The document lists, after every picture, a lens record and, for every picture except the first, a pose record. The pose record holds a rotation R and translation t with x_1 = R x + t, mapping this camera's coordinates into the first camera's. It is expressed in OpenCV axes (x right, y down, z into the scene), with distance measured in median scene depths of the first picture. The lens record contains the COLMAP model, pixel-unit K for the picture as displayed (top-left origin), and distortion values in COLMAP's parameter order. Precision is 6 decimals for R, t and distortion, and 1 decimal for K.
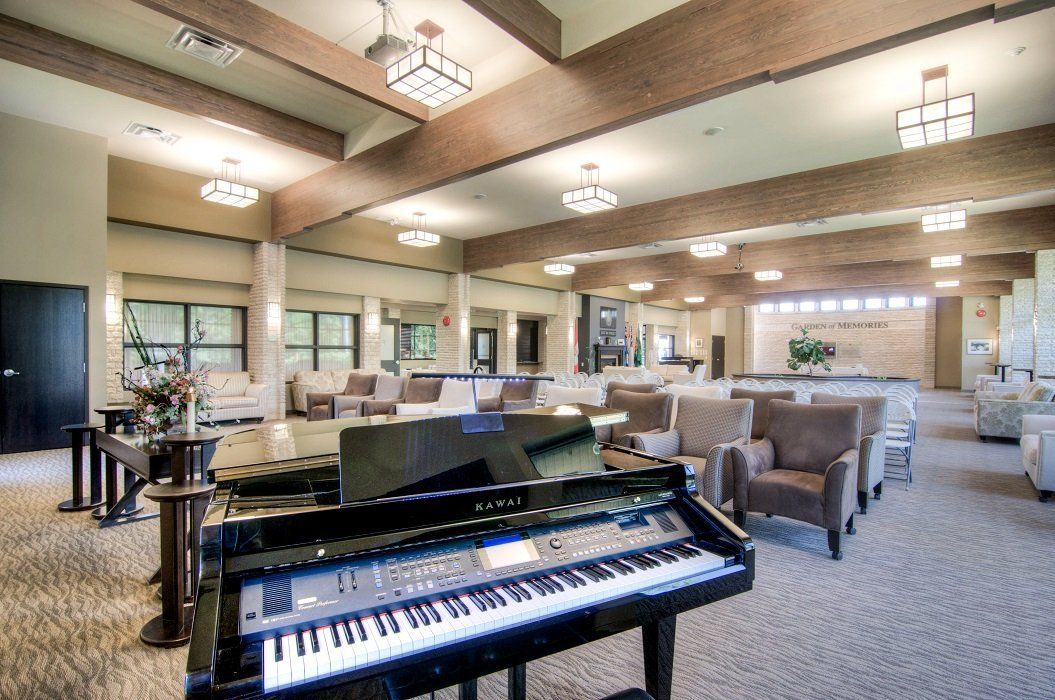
lens RADIAL K [[504.0, 0, 527.5], [0, 504.0, 350.0], [0, 0, 1]] dist [-0.002868, -0.001035]
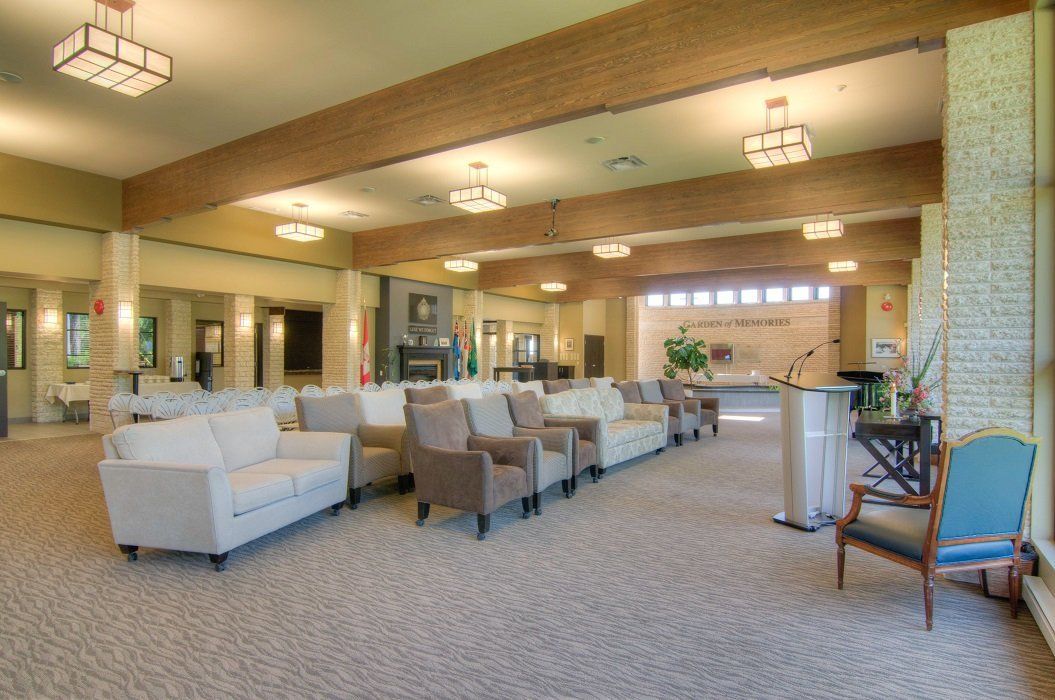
lens RADIAL K [[574.8, 0, 527.5], [0, 574.8, 350.0], [0, 0, 1]] dist [0.015504, 0.000346]
pose [[0.991598, -0.000342, 0.129355, 0.211881], [0.001216, 0.999977, -0.006681, 0.001248], [-0.129350, 0.006782, 0.991576, 0.160571]]
